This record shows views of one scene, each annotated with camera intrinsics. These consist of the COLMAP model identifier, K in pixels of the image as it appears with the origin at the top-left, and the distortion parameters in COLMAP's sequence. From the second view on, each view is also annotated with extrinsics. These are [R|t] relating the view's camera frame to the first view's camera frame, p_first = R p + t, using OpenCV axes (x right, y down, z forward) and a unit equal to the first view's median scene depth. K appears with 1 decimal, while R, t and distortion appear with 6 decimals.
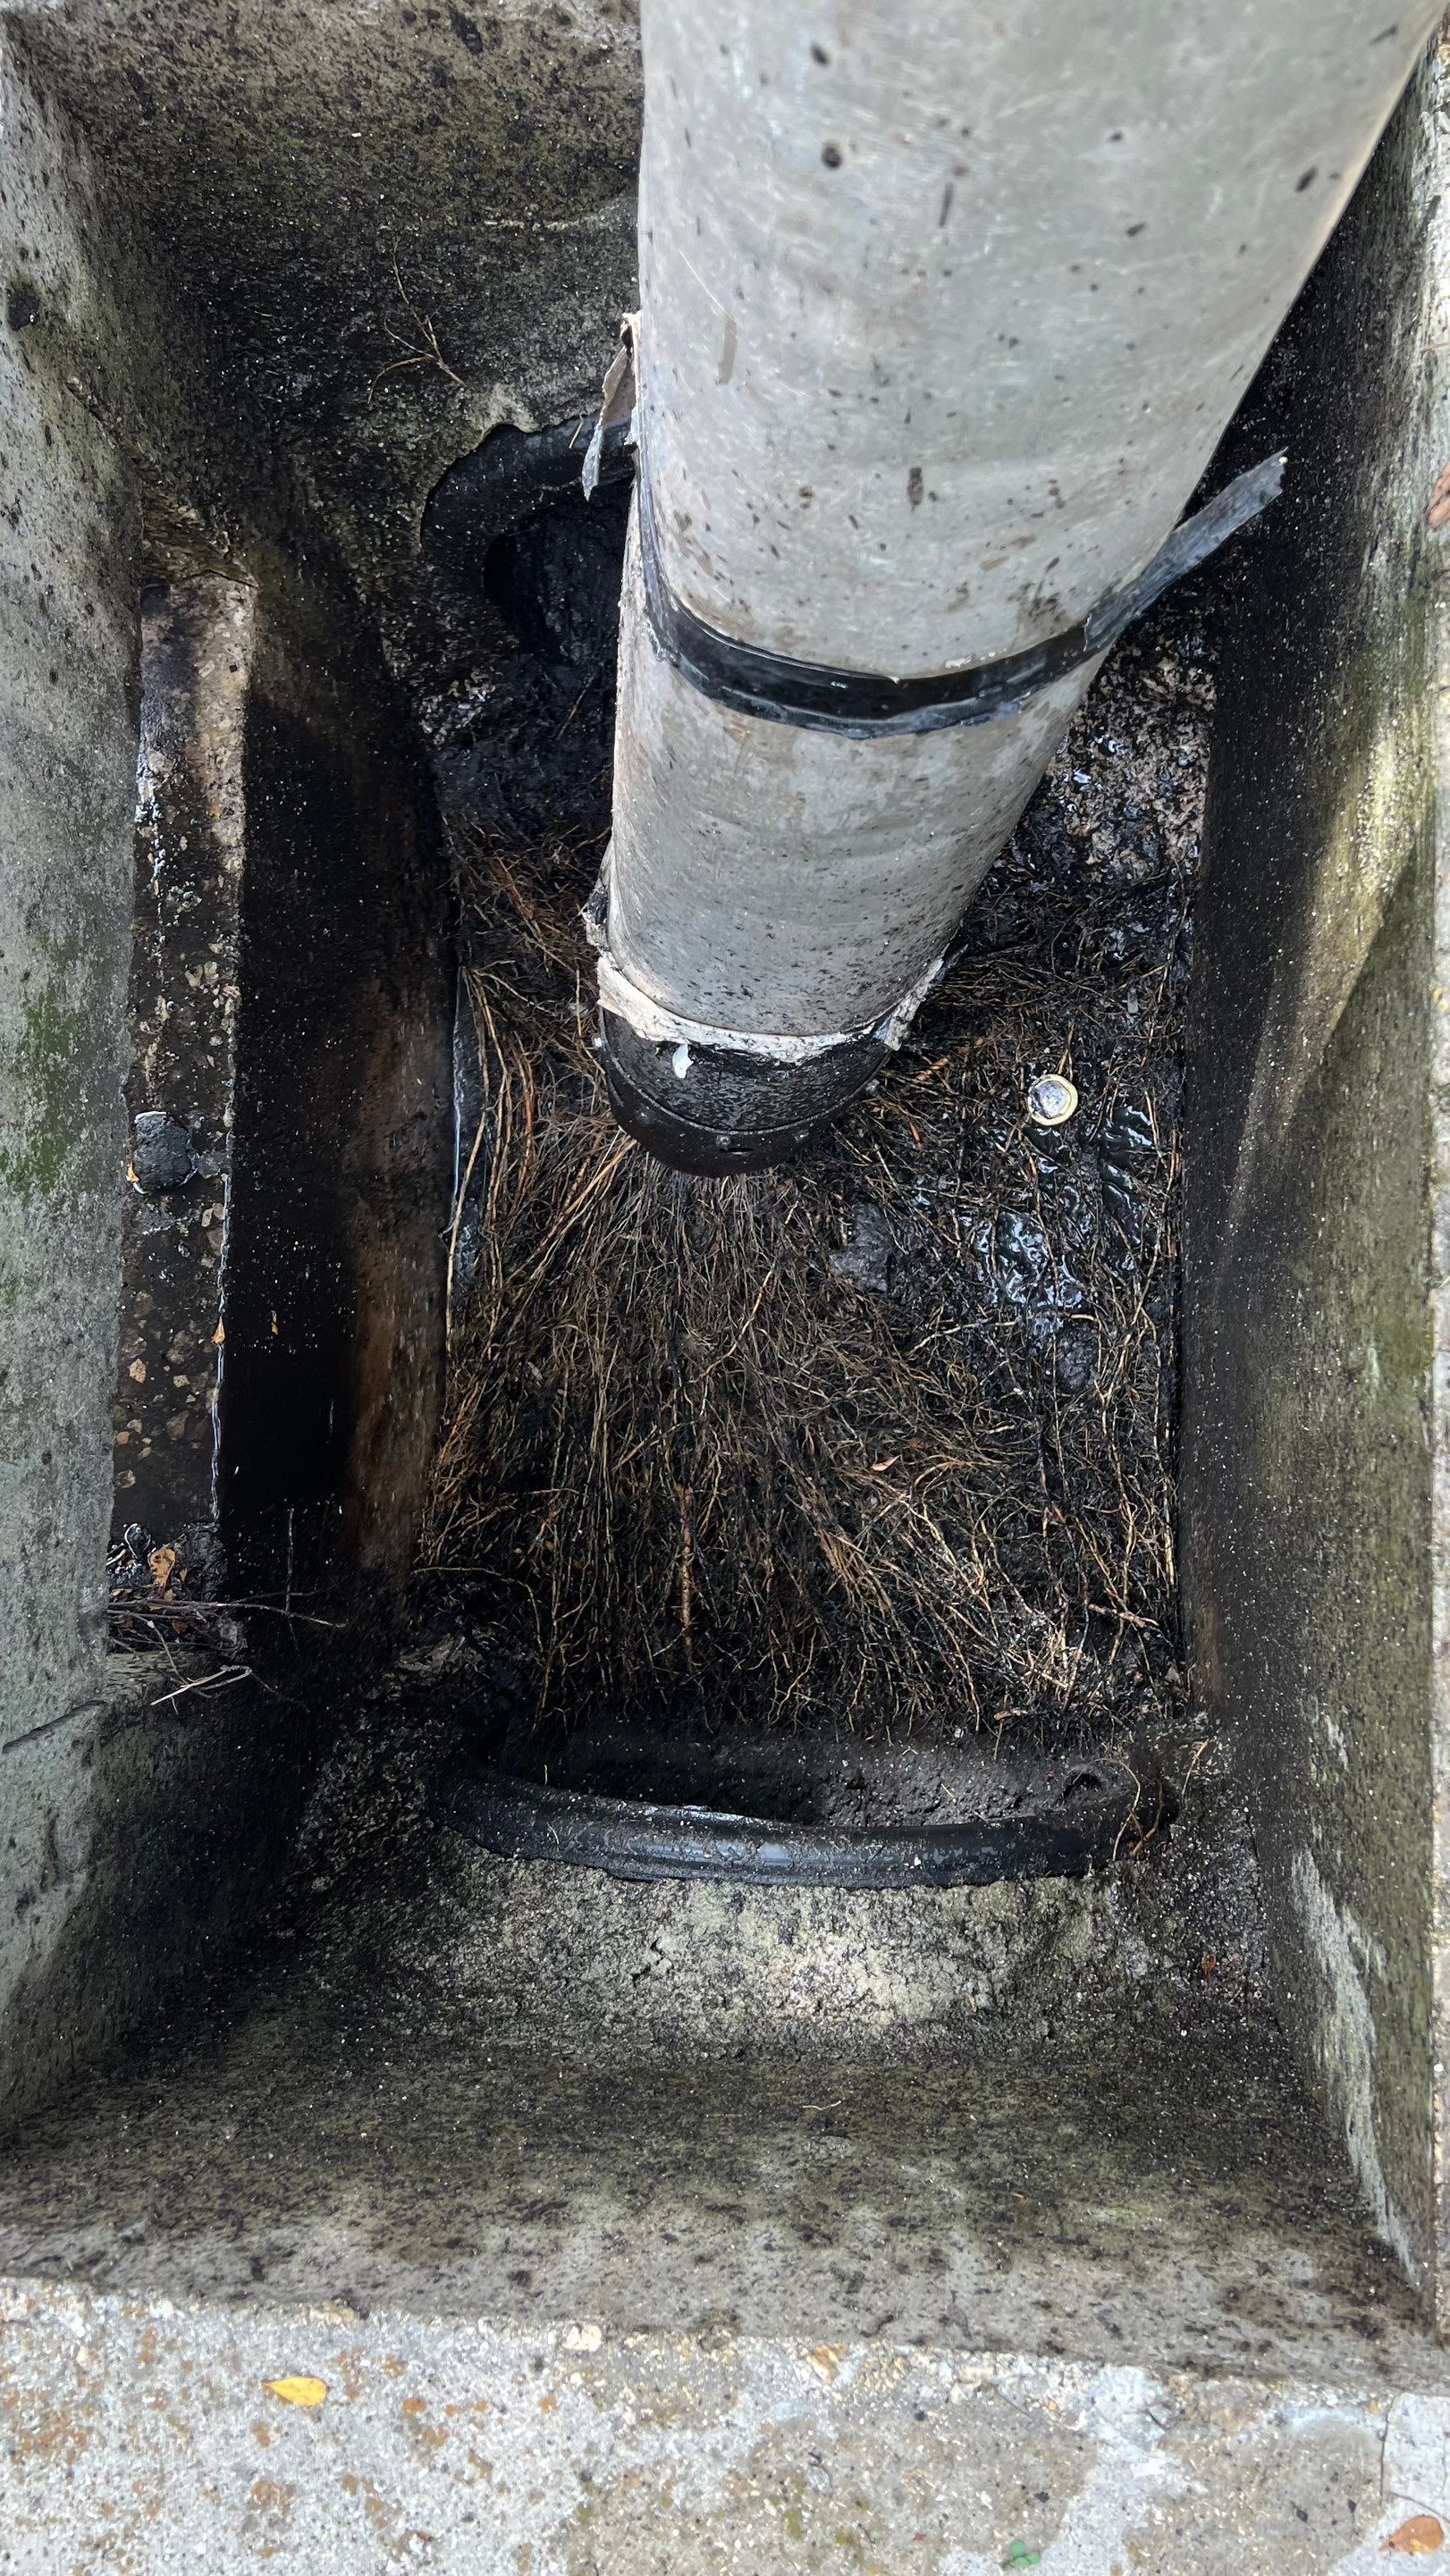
lens RADIAL K [[1937.5, 0, 713.2], [0, 1937.5, 1264.9], [0, 0, 1]] dist [0.053053, -0.074220]
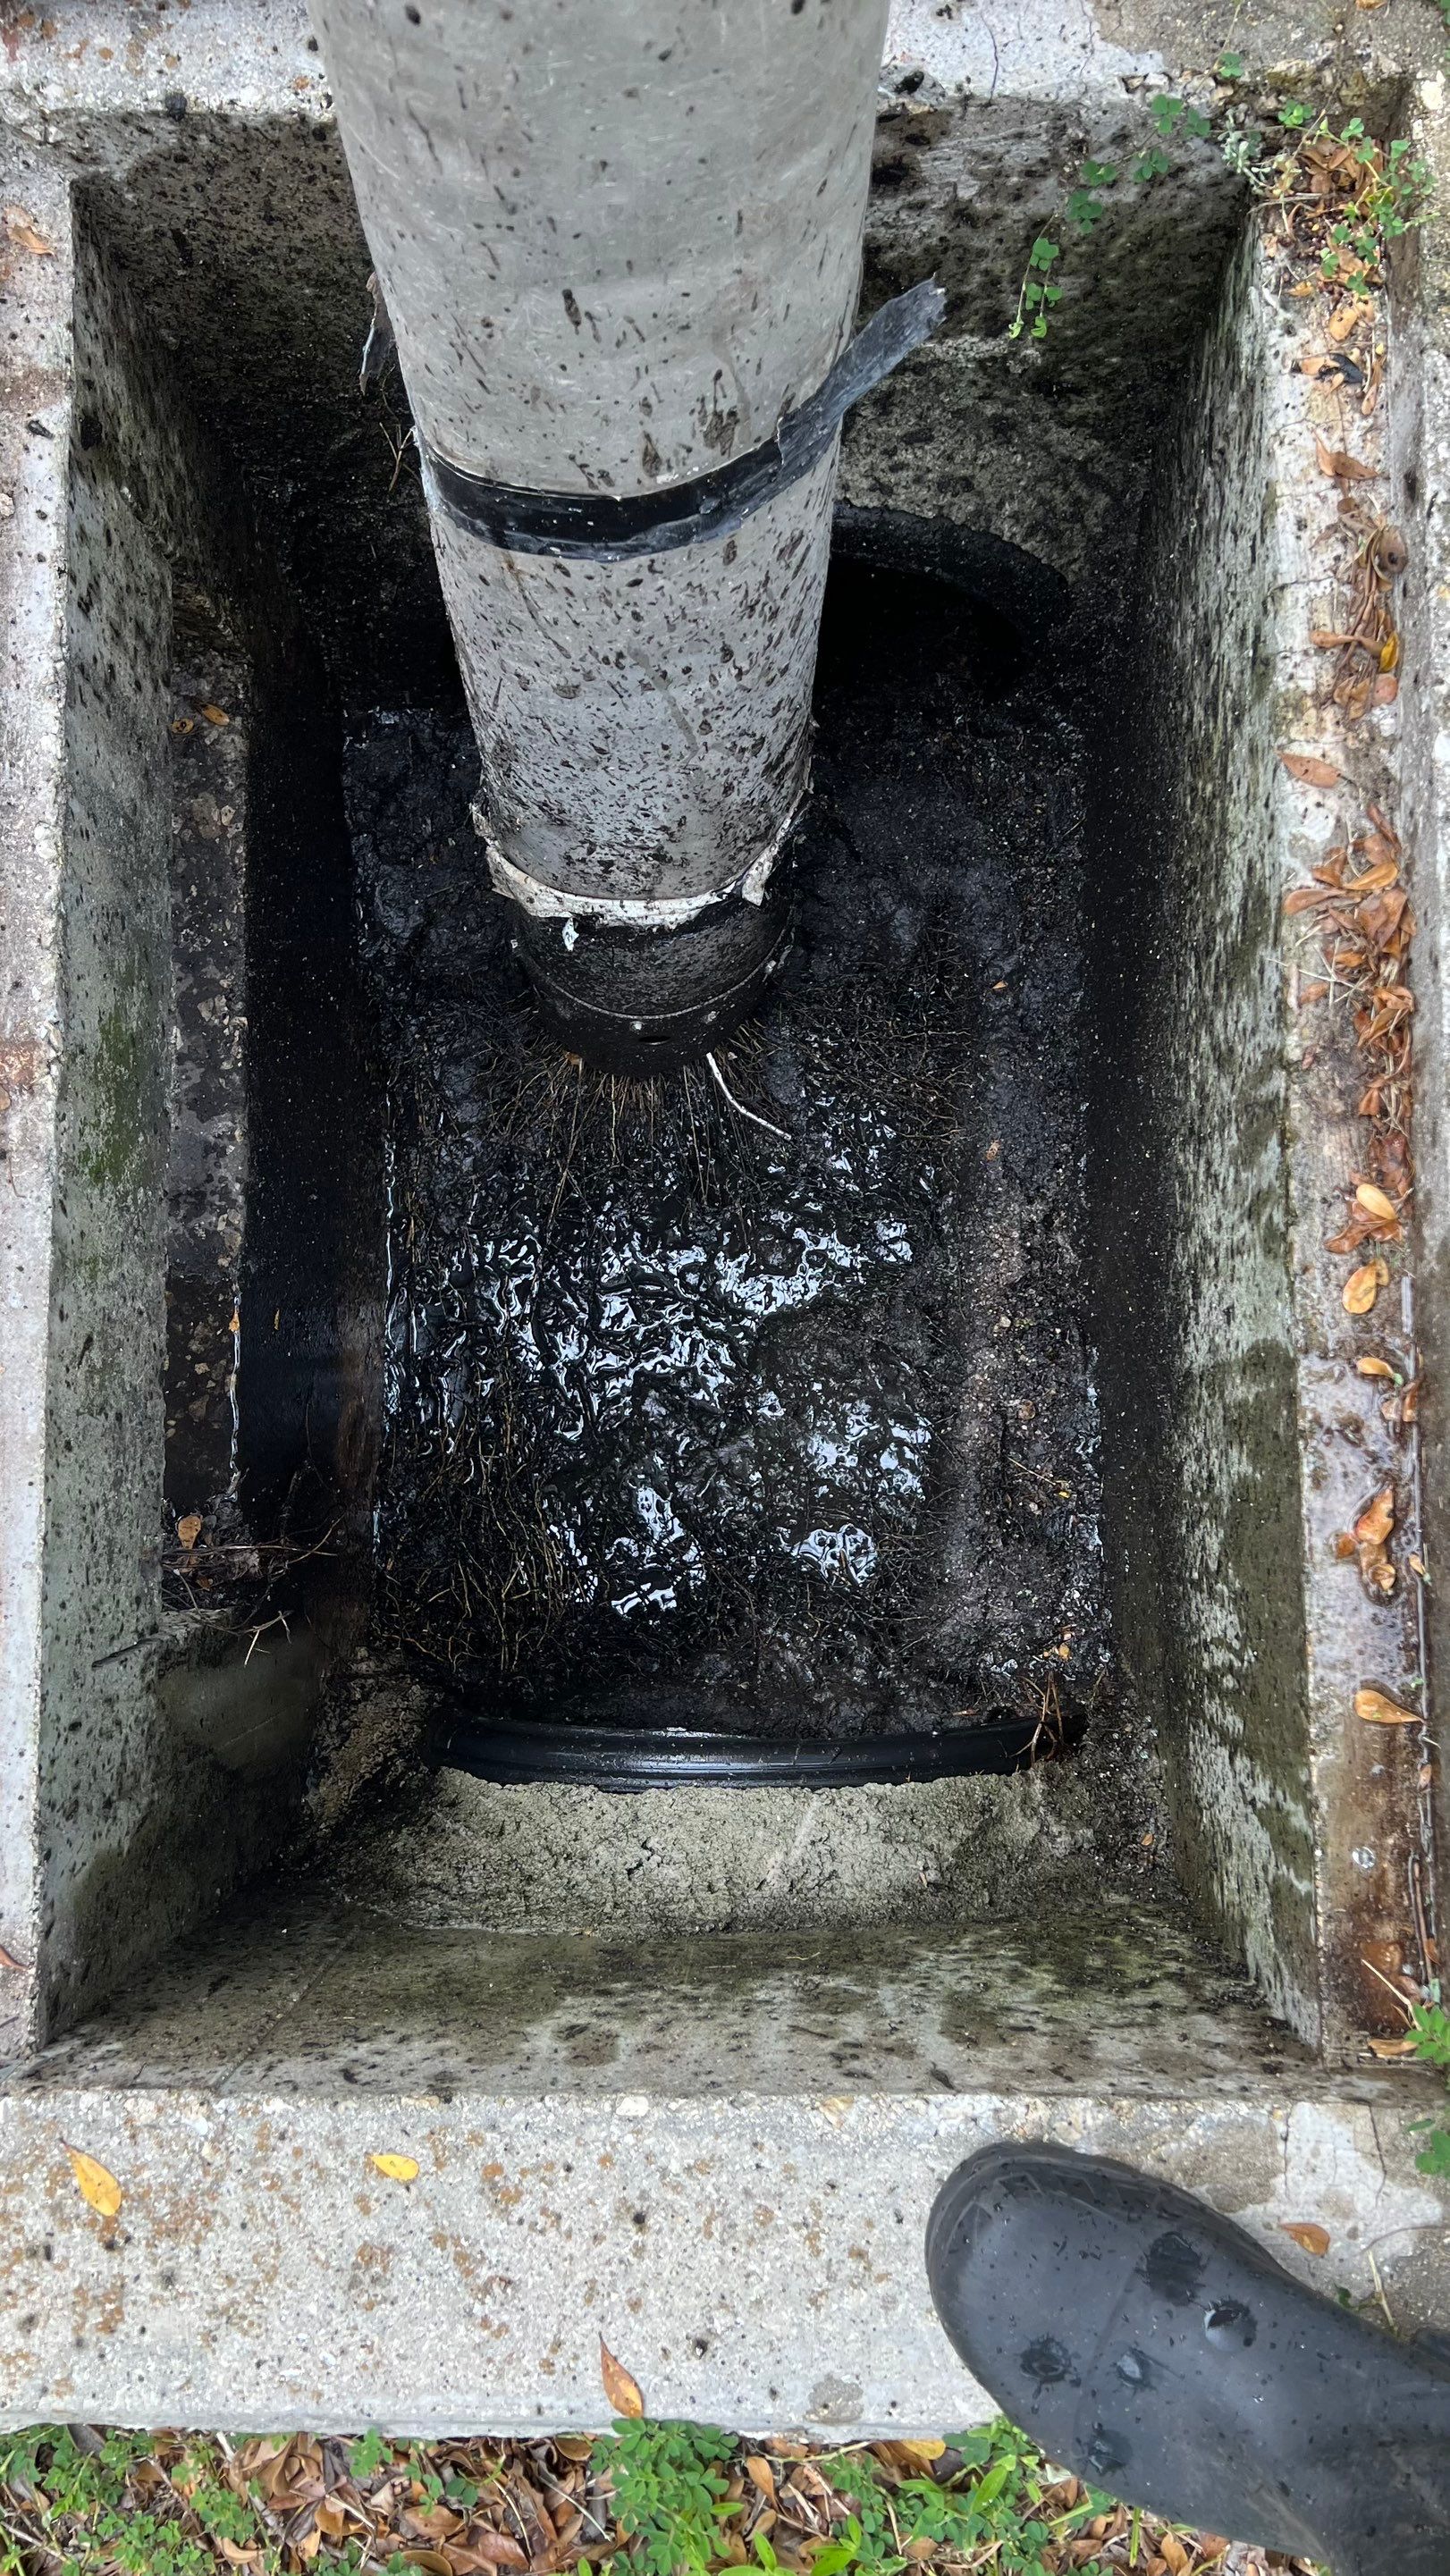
lens RADIAL K [[1934.6, 0, 721.8], [0, 1934.6, 1276.6], [0, 0, 1]] dist [0.026545, -0.031972]
pose [[0.997168, -0.023486, 0.071444, -0.083901], [0.025612, 0.999252, -0.028984, 0.073115], [-0.070709, 0.030731, 0.997023, -0.208535]]
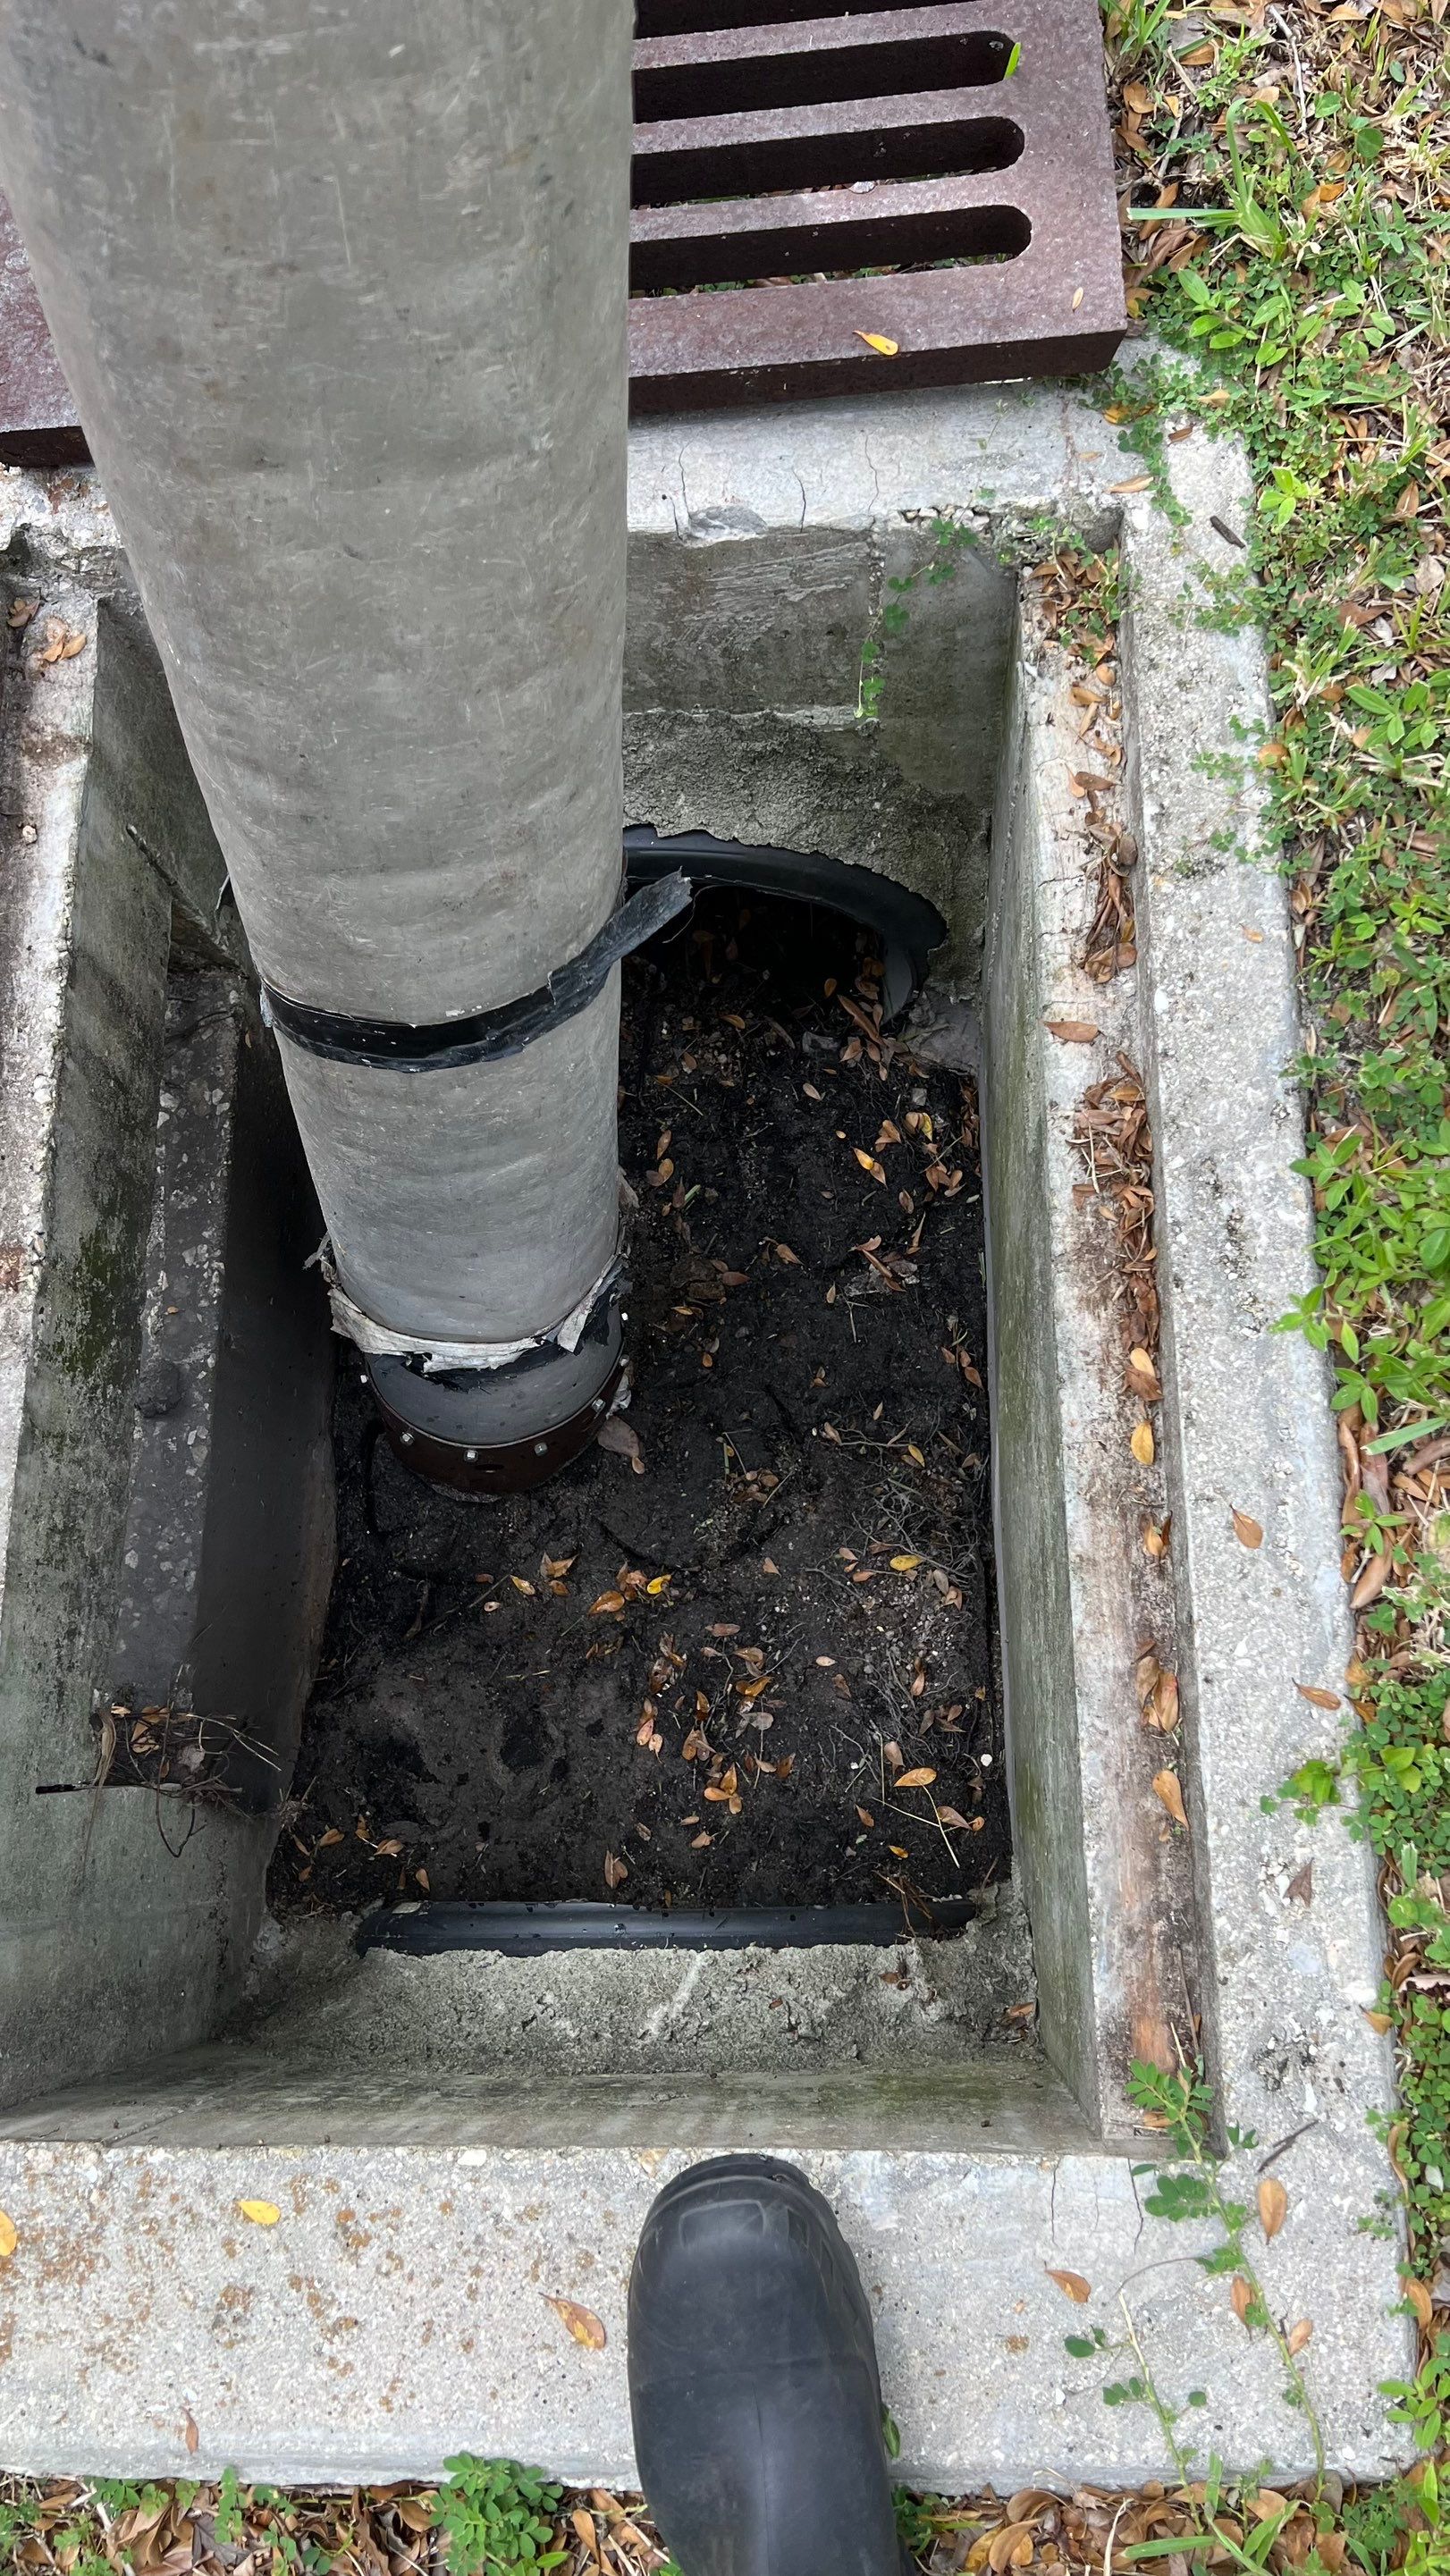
lens RADIAL K [[1934.6, 0, 721.8], [0, 1934.6, 1276.6], [0, 0, 1]] dist [0.026545, -0.031972]
pose [[0.999011, -0.014044, 0.042191, 0.056063], [0.022865, 0.976009, -0.216525, 0.244563], [-0.038138, 0.217275, 0.975365, -0.440302]]
